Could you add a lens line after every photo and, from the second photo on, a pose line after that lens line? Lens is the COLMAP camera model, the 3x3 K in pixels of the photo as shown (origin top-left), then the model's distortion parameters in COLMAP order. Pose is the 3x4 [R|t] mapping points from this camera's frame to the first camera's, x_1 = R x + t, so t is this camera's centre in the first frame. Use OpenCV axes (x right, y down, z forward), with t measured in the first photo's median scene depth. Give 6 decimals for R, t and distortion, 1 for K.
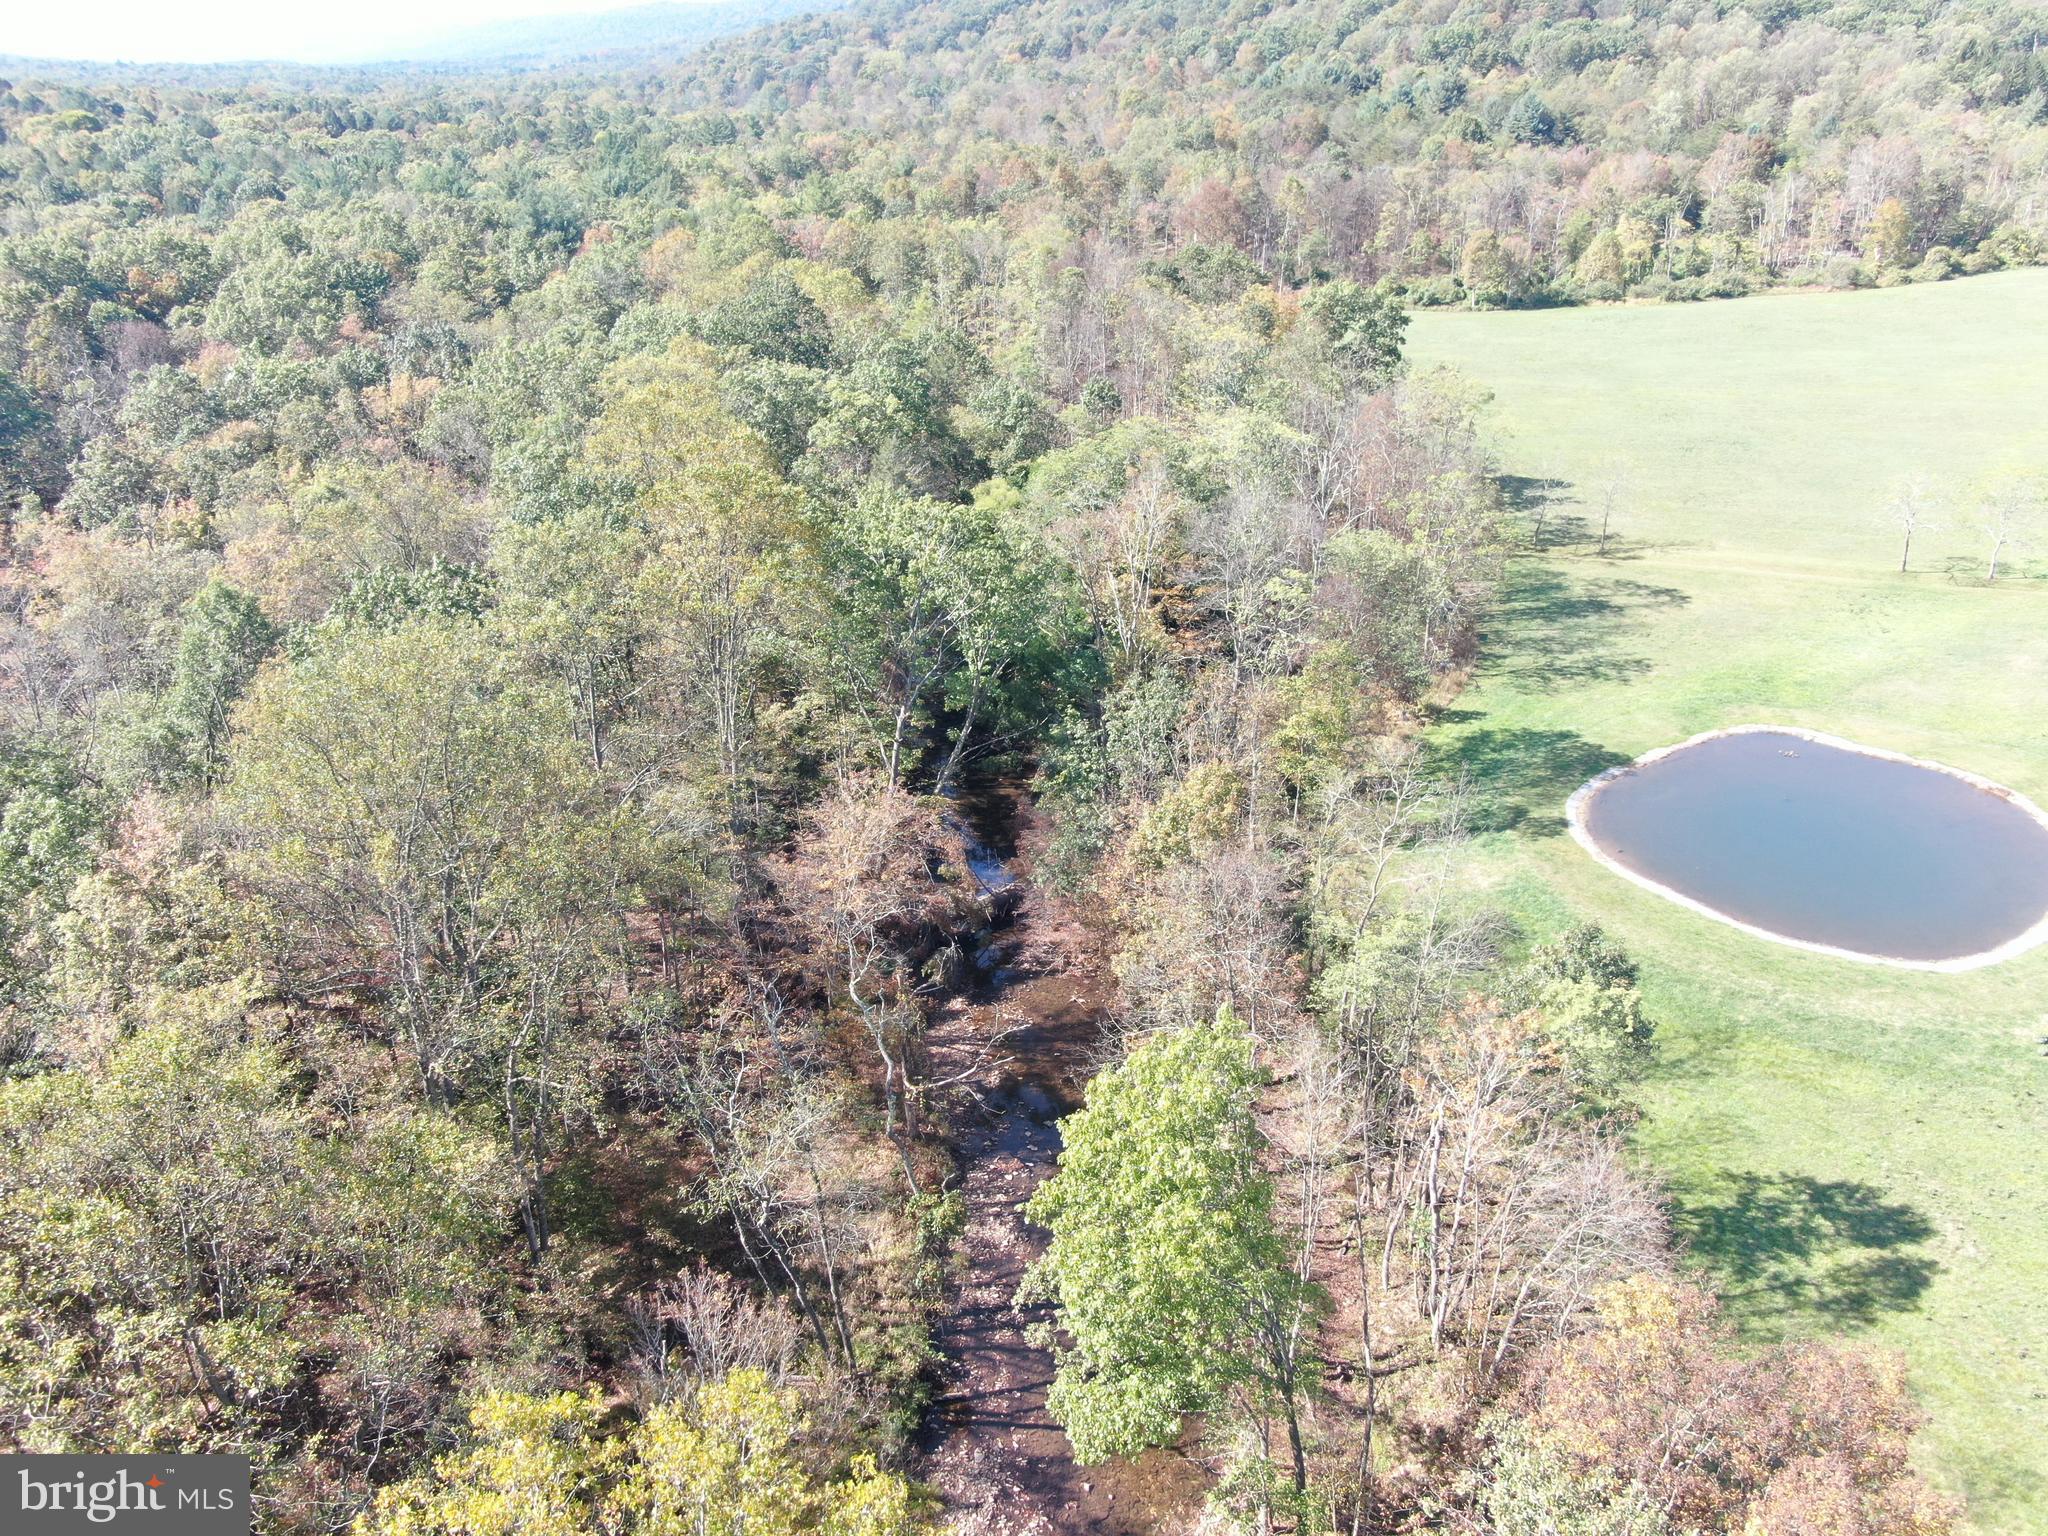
lens RADIAL K [[1534.3, 0, 1026.2], [0, 1534.3, 764.9], [0, 0, 1]] dist [-0.012955, -0.000452]
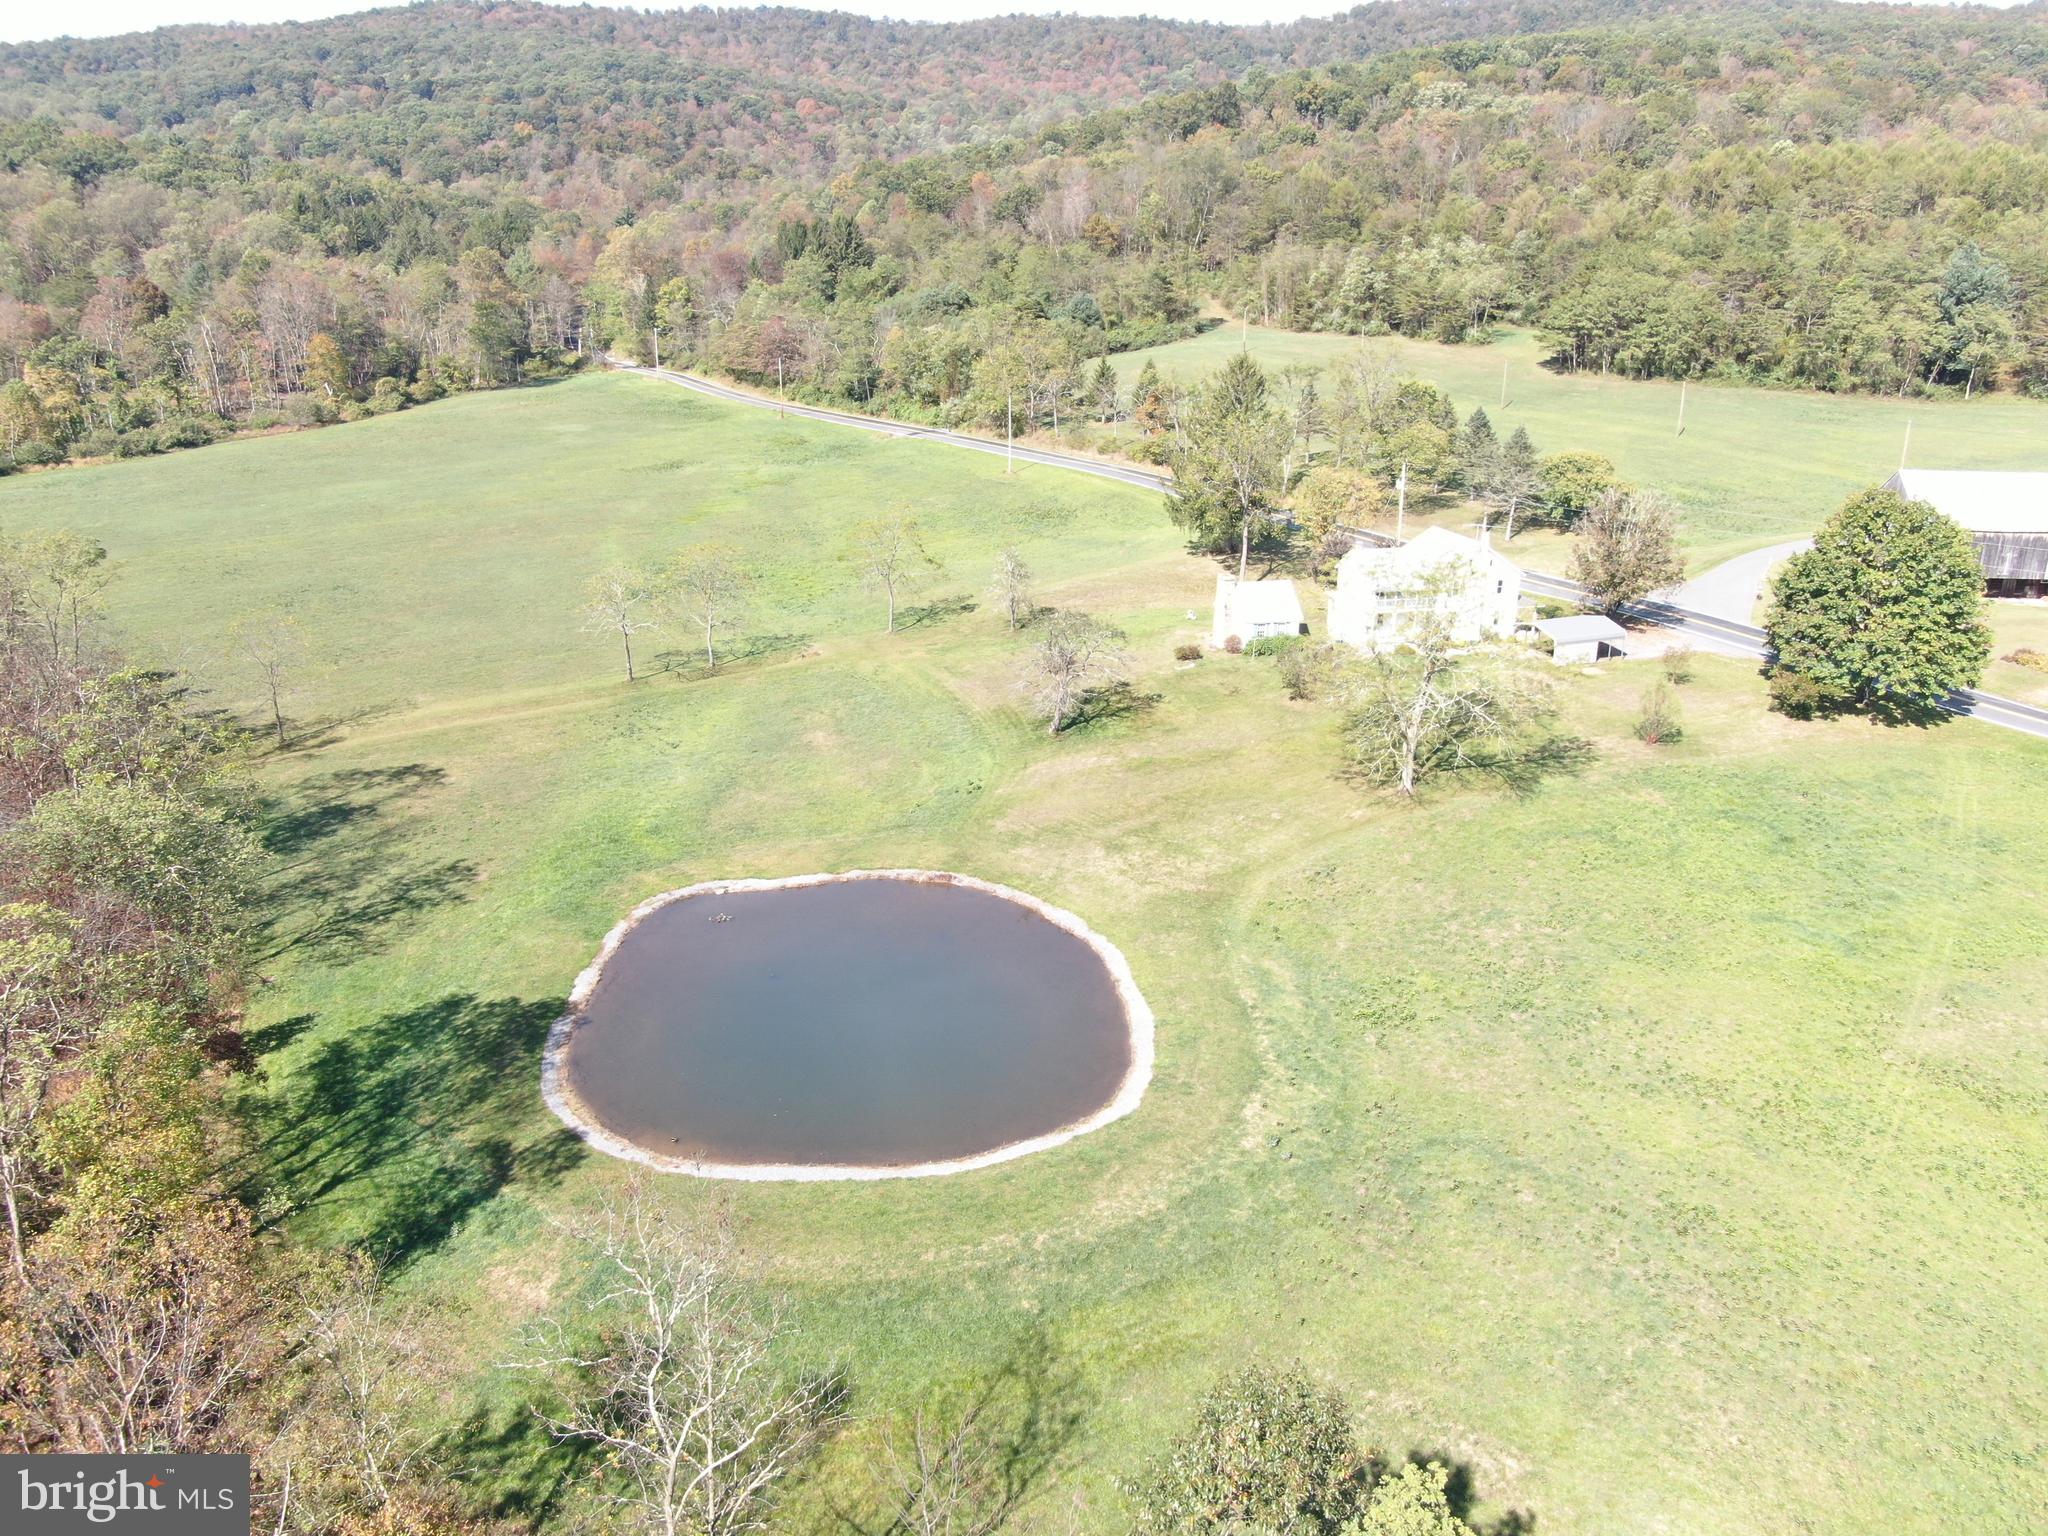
lens RADIAL K [[1534.3, 0, 1026.2], [0, 1534.3, 764.9], [0, 0, 1]] dist [-0.012955, -0.000452]
pose [[0.563660, -0.251575, 0.786764, -0.006661], [0.335064, 0.940244, 0.060603, -0.073097], [-0.754997, 0.229457, 0.614272, 0.372357]]
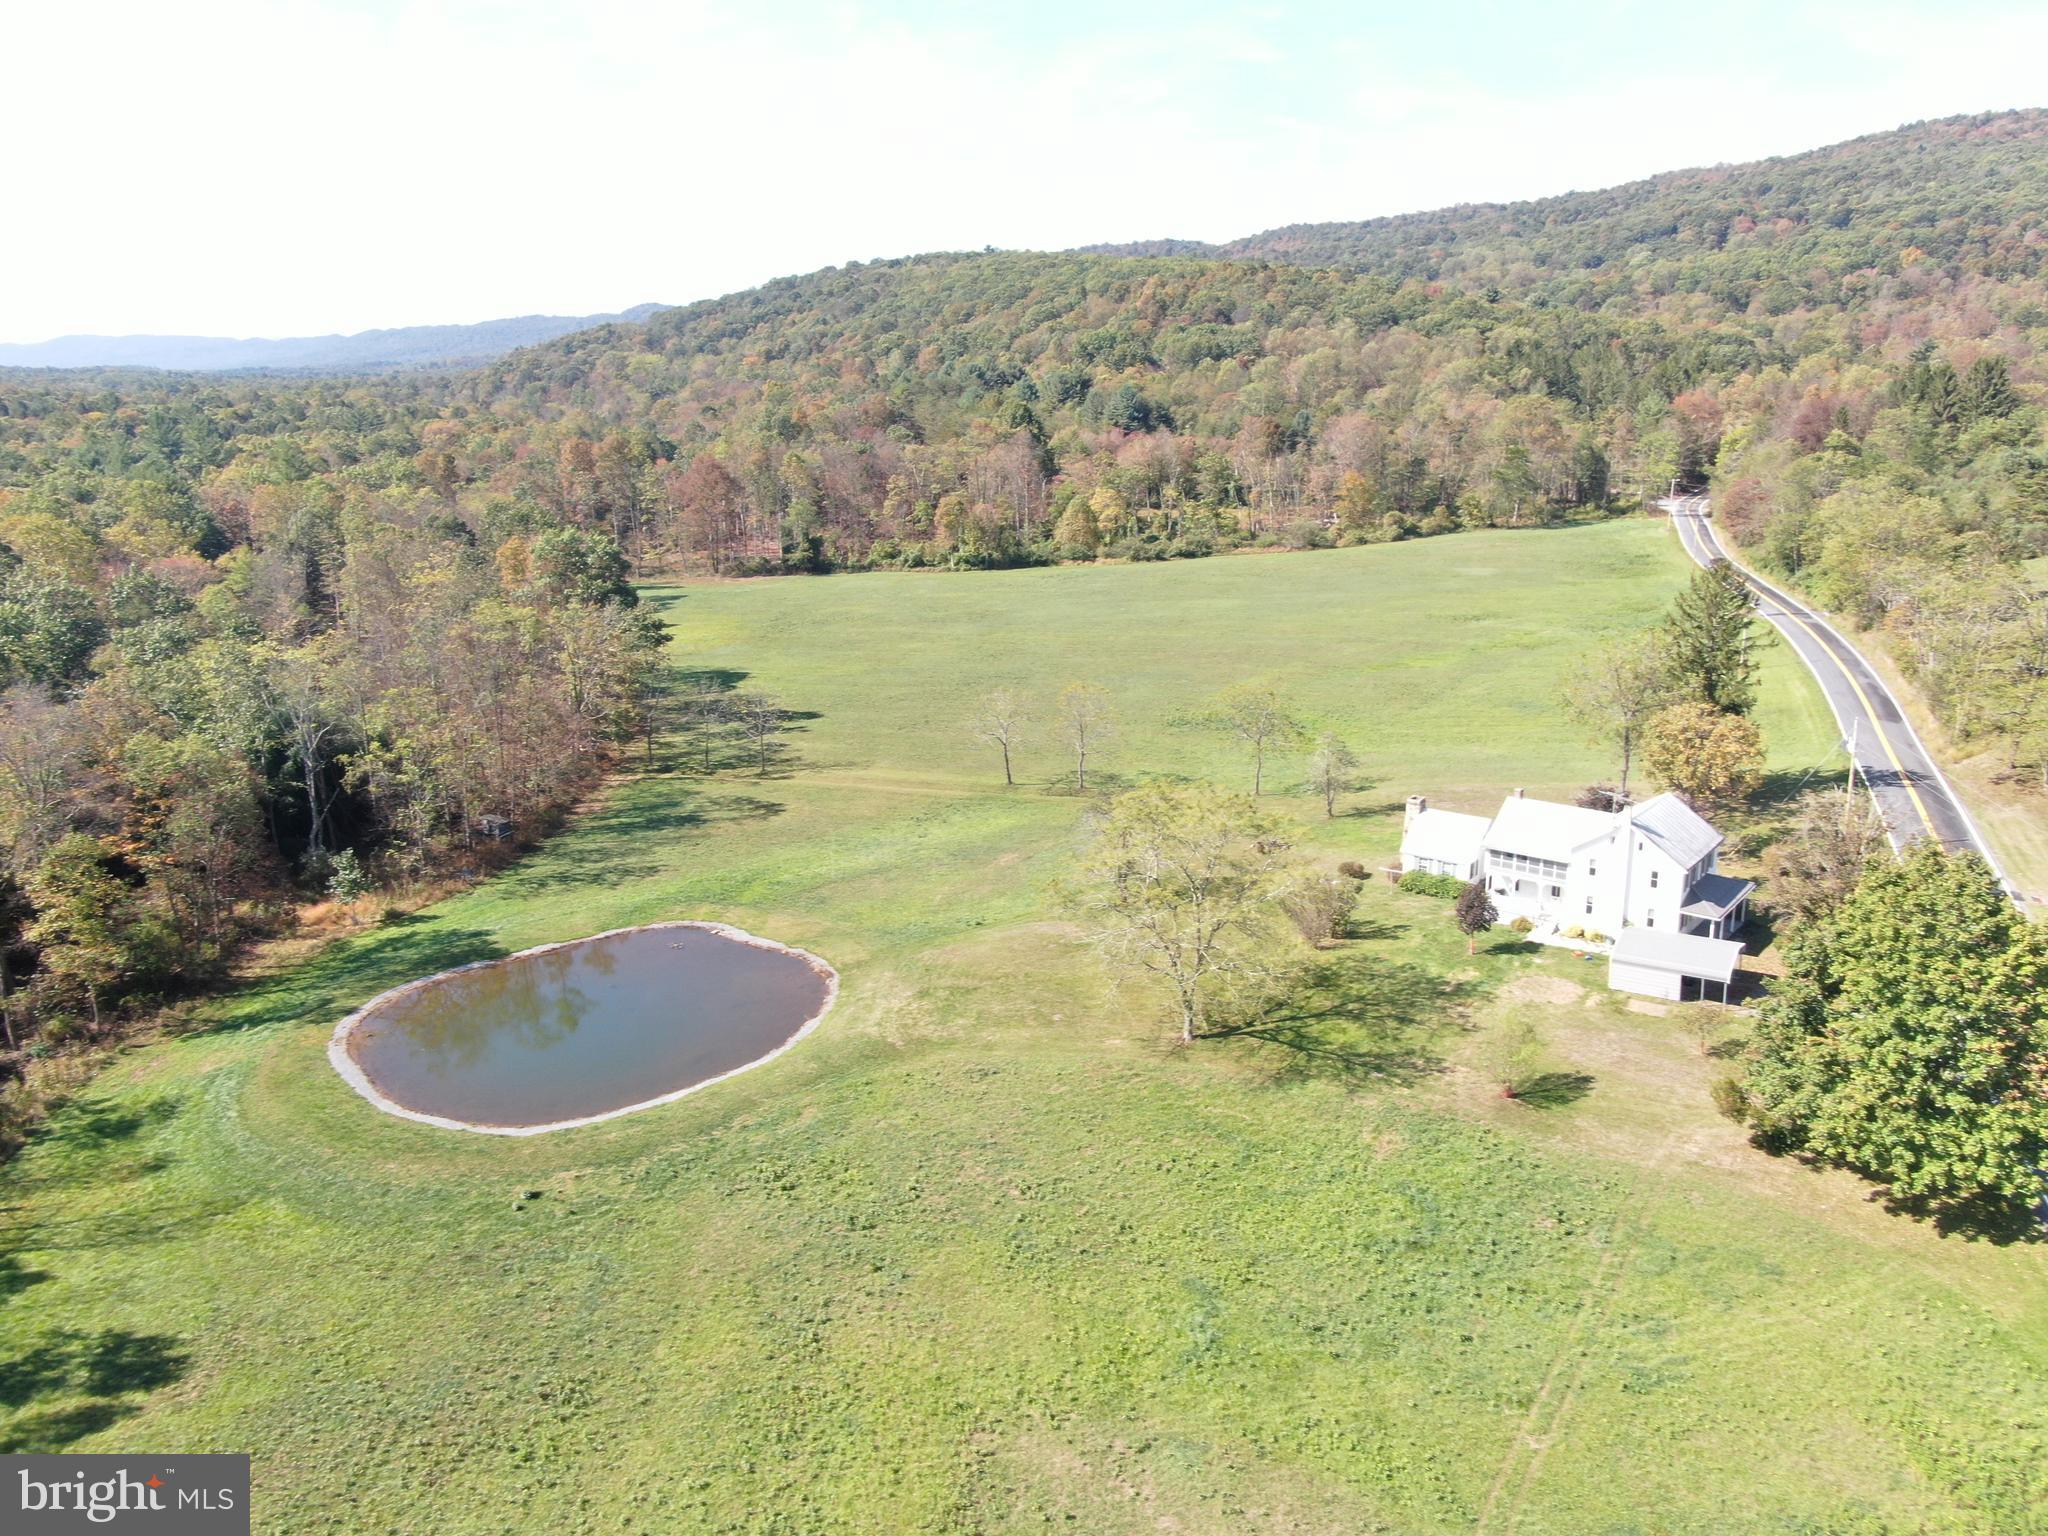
lens RADIAL K [[1537.8, 0, 1024.0], [0, 1537.8, 768.0], [0, 0, 1]] dist [-0.031315, -0.001173]
pose [[0.996517, -0.016274, 0.081789, 0.626051], [0.030504, 0.983939, -0.175881, 0.061365], [-0.077613, 0.177764, 0.981008, -0.047181]]
